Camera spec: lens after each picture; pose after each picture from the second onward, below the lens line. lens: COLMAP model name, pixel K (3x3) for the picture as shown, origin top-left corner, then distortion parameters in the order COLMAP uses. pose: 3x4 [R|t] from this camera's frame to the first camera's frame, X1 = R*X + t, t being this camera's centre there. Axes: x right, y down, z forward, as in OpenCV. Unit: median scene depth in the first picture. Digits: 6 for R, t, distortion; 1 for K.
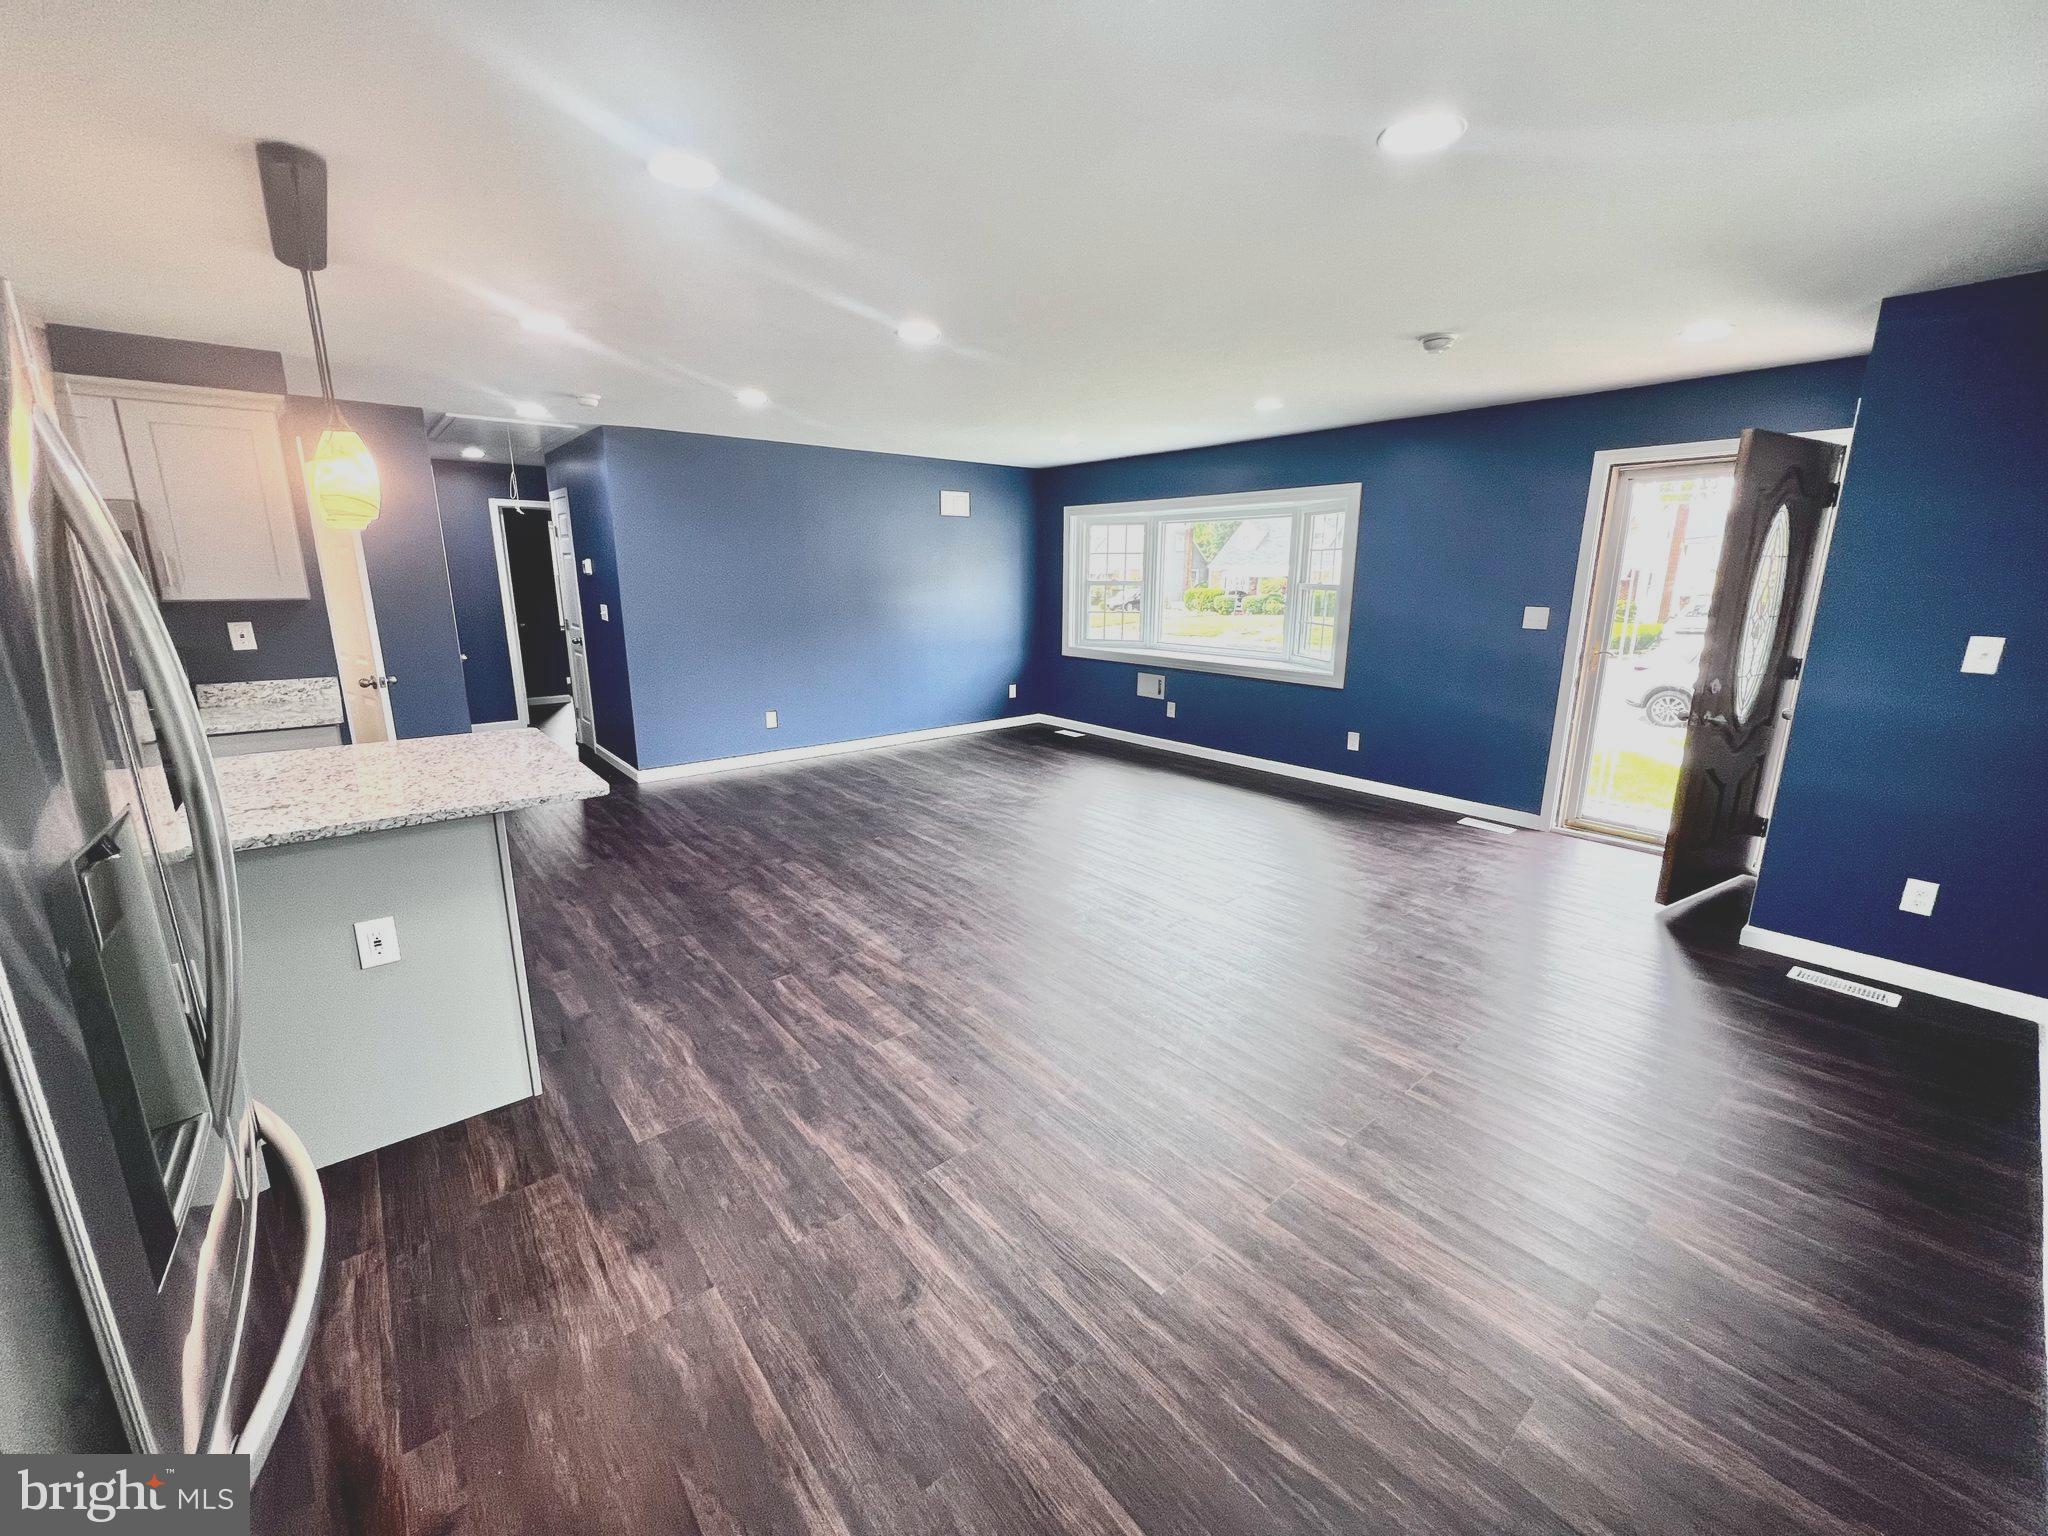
lens RADIAL K [[817.5, 0, 1020.5], [0, 817.5, 759.5], [0, 0, 1]] dist [-0.001909, 0.000340]
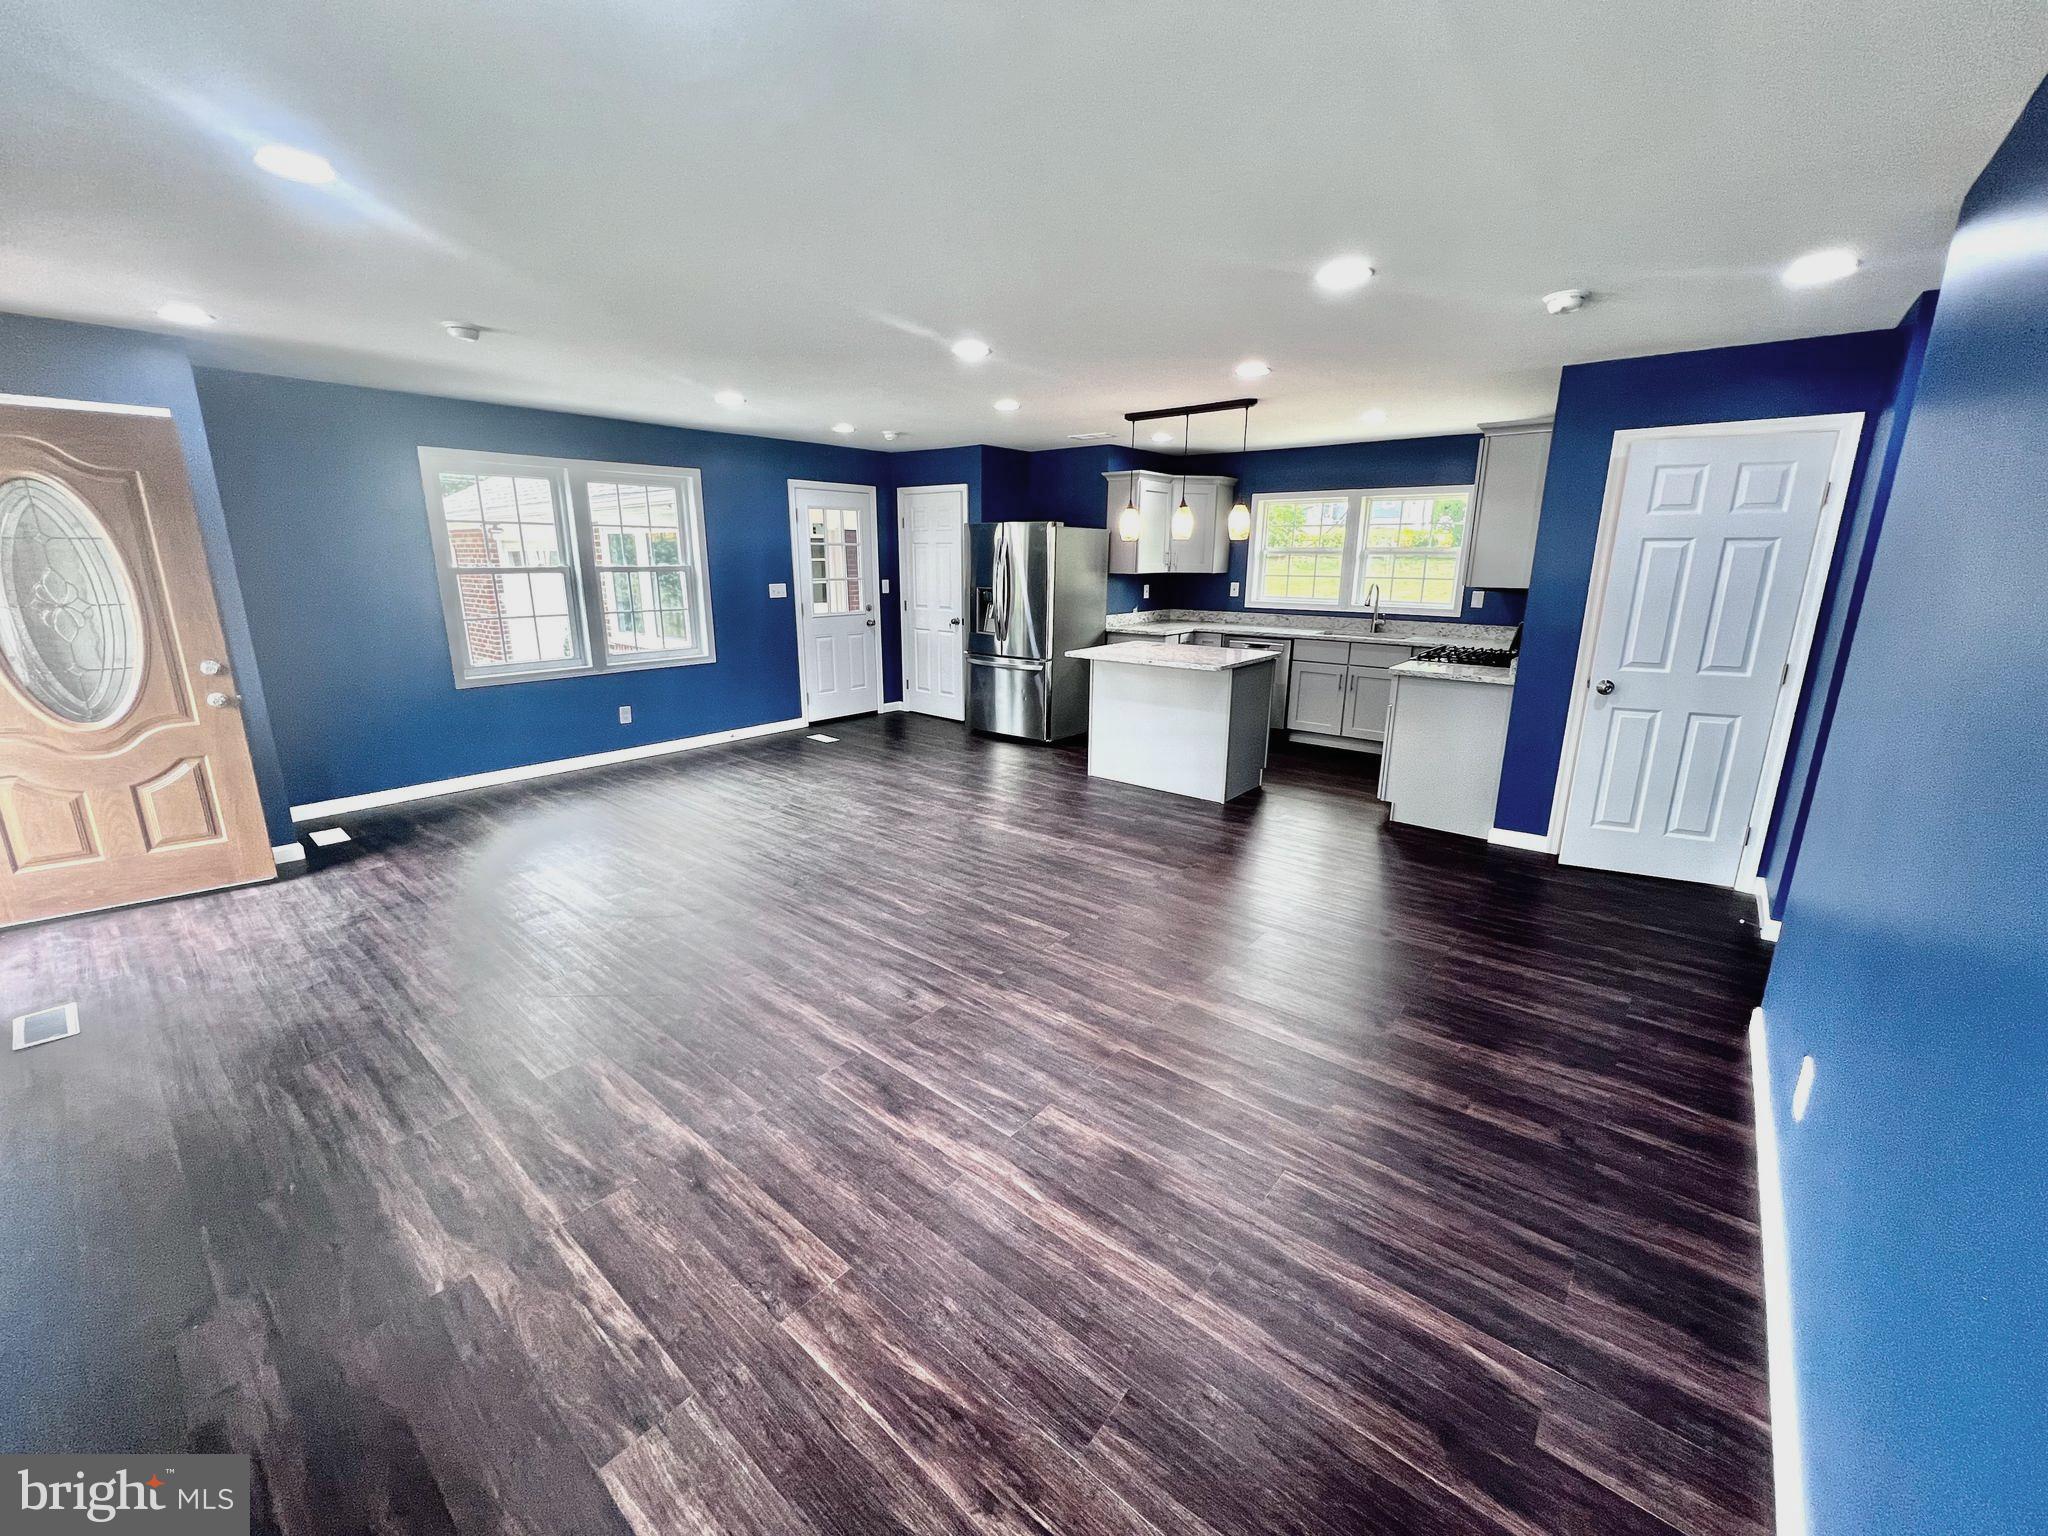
lens RADIAL K [[817.5, 0, 1020.5], [0, 817.5, 759.5], [0, 0, 1]] dist [-0.001909, 0.000340]
pose [[-0.983260, 0.037301, -0.178348, 0.024670], [-0.047977, 0.891278, 0.450913, -0.395983], [0.175777, 0.451921, -0.874568, 1.686038]]
